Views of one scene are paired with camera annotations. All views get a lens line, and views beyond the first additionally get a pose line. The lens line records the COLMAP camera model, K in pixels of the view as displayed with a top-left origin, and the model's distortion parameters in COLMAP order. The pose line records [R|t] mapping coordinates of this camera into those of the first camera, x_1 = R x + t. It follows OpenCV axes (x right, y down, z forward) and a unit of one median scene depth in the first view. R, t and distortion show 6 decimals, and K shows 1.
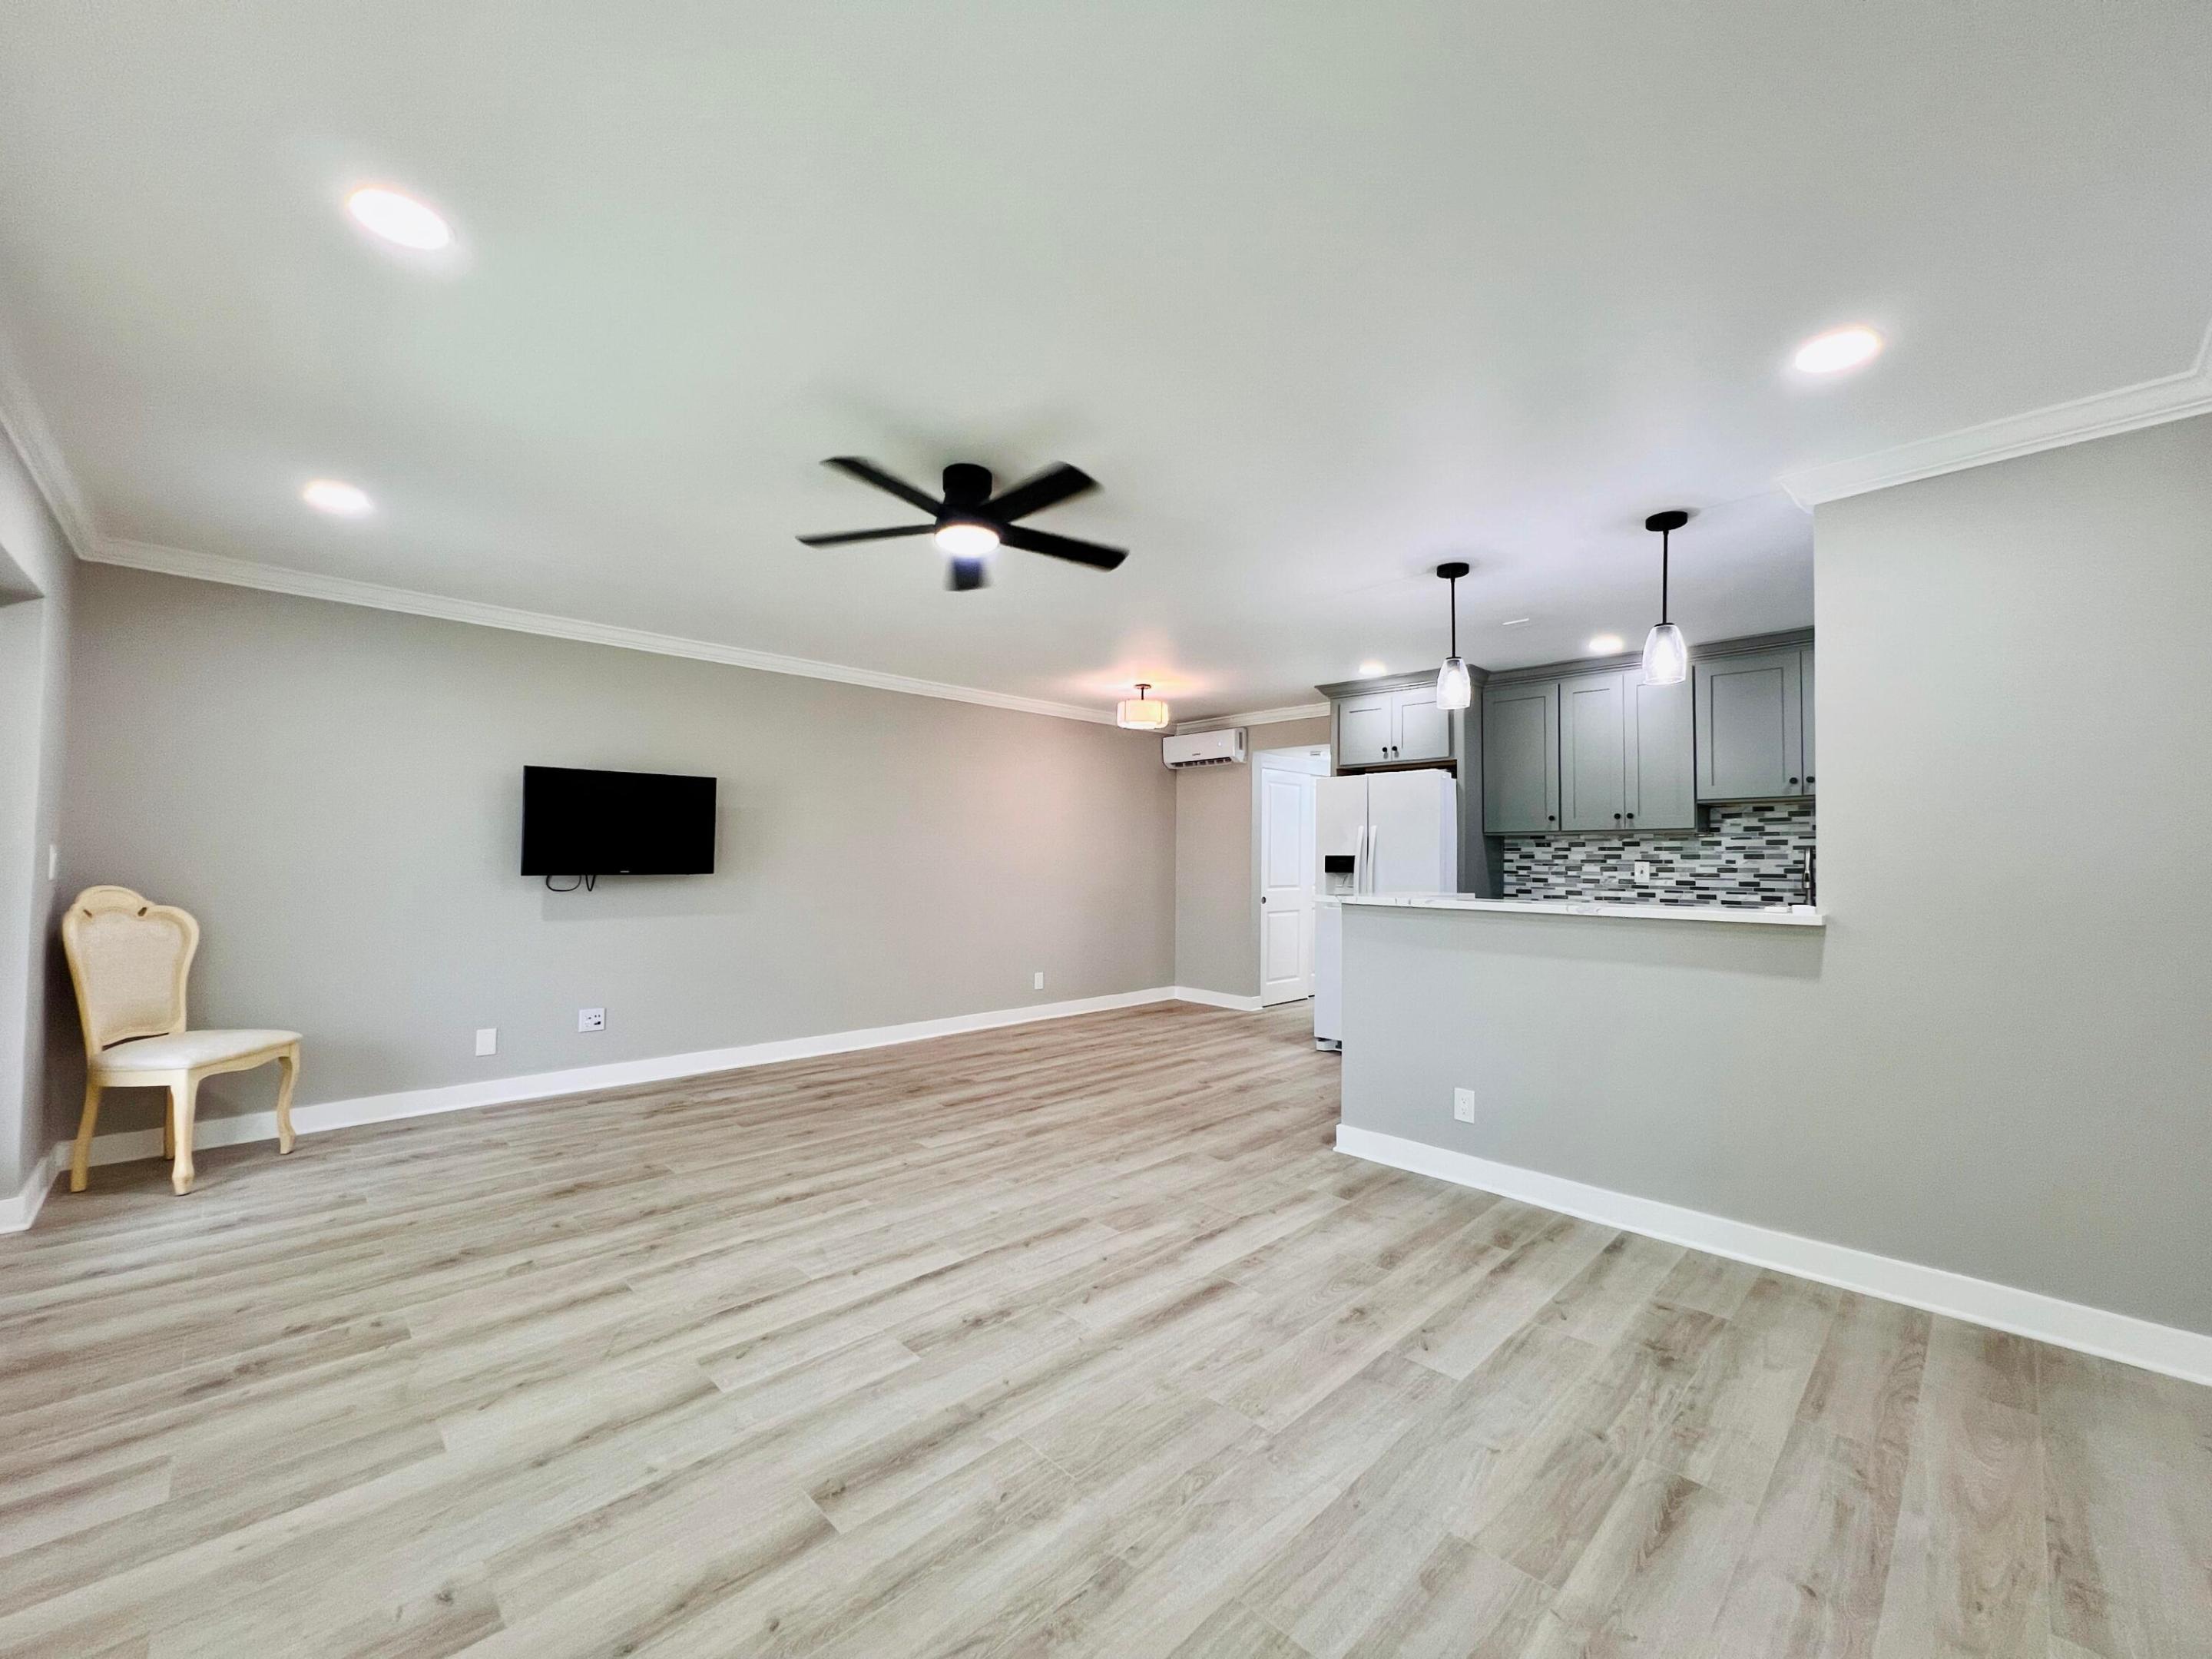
lens RADIAL K [[883.4, 0, 1114.8], [0, 883.4, 837.4], [0, 0, 1]] dist [-0.001220, 0.000705]
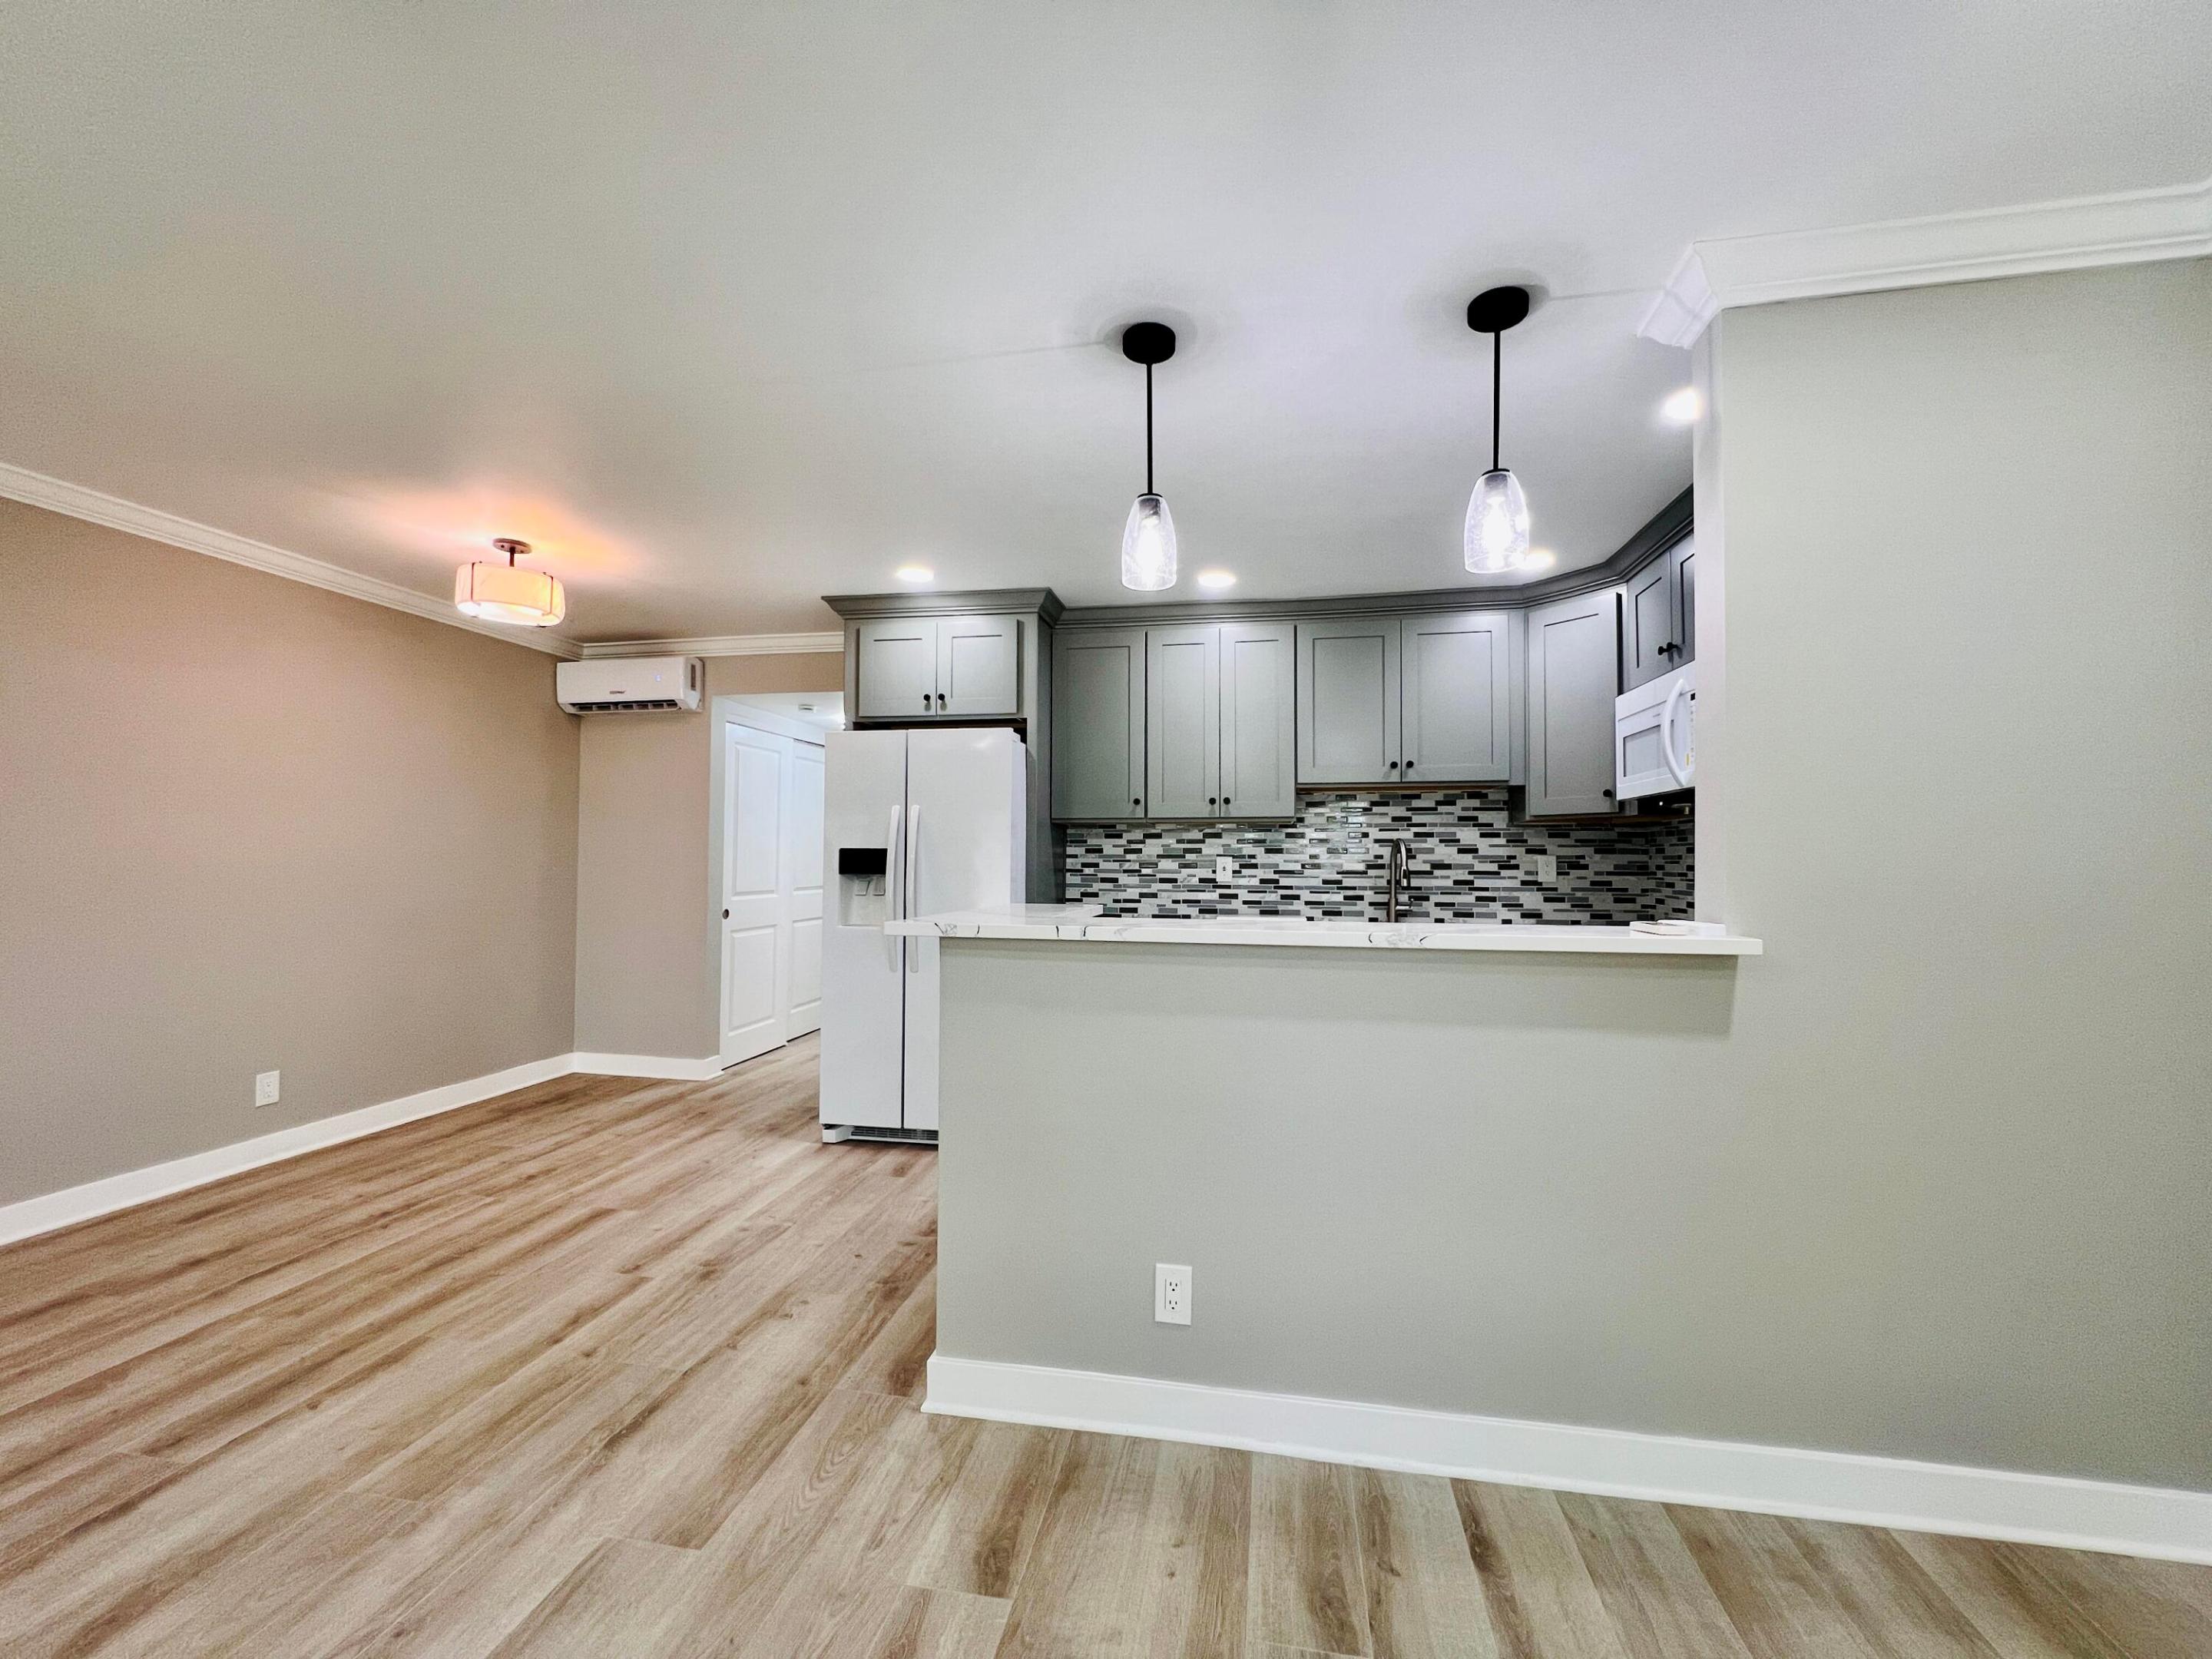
lens RADIAL K [[883.4, 0, 1115.5], [0, 883.4, 840.7], [0, 0, 1]] dist [-0.001220, 0.000705]
pose [[0.817274, 0.008361, 0.576189, 0.036048], [-0.012583, 0.999915, 0.003338, 0.013836], [-0.576113, -0.009978, 0.817309, 0.481845]]
